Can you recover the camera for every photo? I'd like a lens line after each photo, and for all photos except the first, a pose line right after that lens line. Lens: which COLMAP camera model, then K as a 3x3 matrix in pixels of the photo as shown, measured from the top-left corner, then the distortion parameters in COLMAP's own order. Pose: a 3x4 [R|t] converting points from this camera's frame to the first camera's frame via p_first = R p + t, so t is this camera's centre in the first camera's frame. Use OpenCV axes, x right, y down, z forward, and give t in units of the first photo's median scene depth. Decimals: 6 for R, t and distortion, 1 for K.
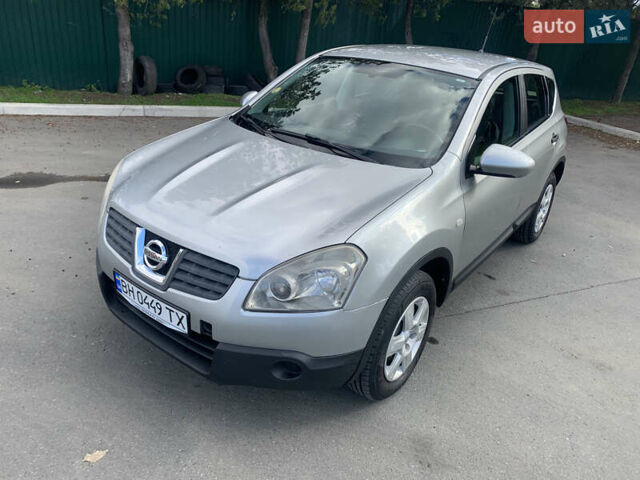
lens RADIAL K [[488.6, 0, 320.0], [0, 488.6, 240.0], [0, 0, 1]] dist [0.000147, -0.000115]
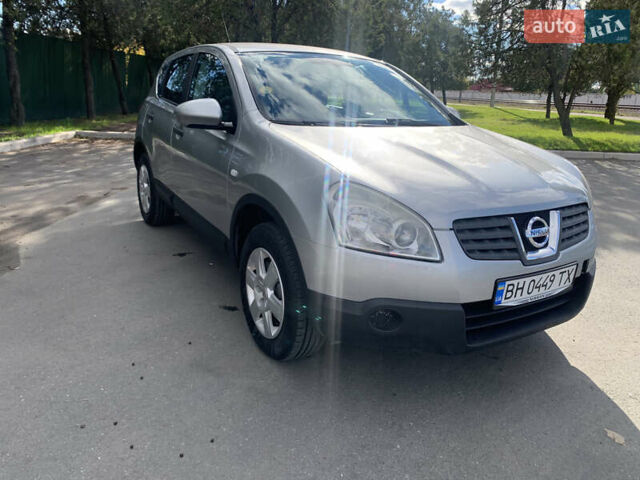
lens RADIAL K [[494.6, 0, 320.0], [0, 494.6, 240.0], [0, 0, 1]] dist [-0.006558, -0.003042]
pose [[0.382828, -0.329715, 0.862978, -1.274831], [0.379295, 0.907874, 0.178608, -0.276803], [-0.842364, 0.258948, 0.472619, 0.853449]]
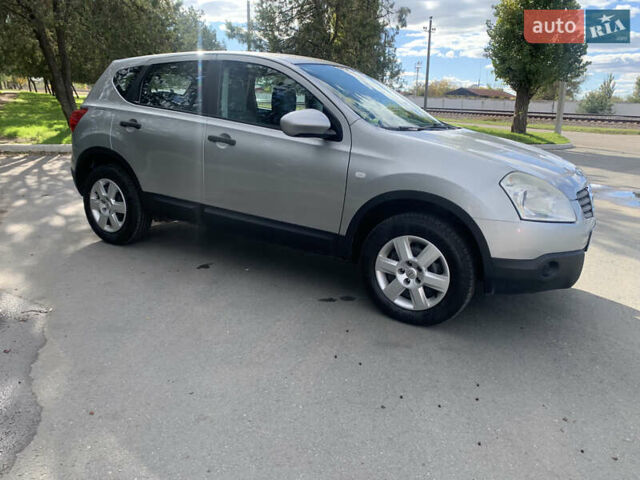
lens RADIAL K [[495.5, 0, 320.0], [0, 495.5, 240.0], [0, 0, 1]] dist [0.004963, -0.000372]
pose [[-0.120235, -0.349497, 0.929191, -1.566644], [0.365688, 0.854573, 0.368750, -0.662253], [-0.922939, 0.384131, 0.025057, 1.655537]]
